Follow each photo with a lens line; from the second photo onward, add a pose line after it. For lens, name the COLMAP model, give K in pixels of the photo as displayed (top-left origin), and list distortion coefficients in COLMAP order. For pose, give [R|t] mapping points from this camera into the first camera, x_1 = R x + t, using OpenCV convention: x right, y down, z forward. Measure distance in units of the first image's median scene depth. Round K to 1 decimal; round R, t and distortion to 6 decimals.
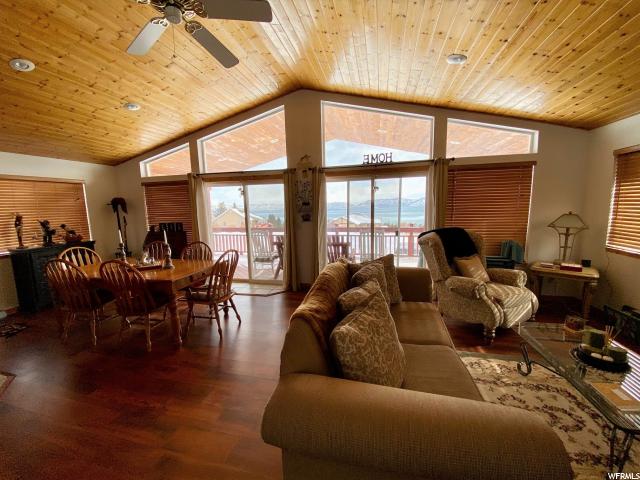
lens RADIAL K [[258.1, 0, 316.9], [0, 258.1, 242.7], [0, 0, 1]] dist [0.014886, -0.017848]
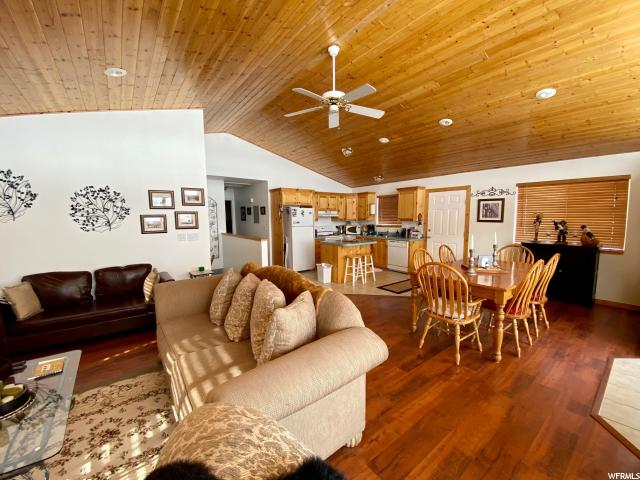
lens RADIAL K [[258.1, 0, 316.9], [0, 258.1, 242.7], [0, 0, 1]] dist [0.014886, -0.017848]
pose [[-0.629597, 0.108138, -0.769360, 0.407730], [-0.086126, 0.974448, 0.207445, -0.127867], [0.772134, 0.196869, -0.604196, 0.856433]]
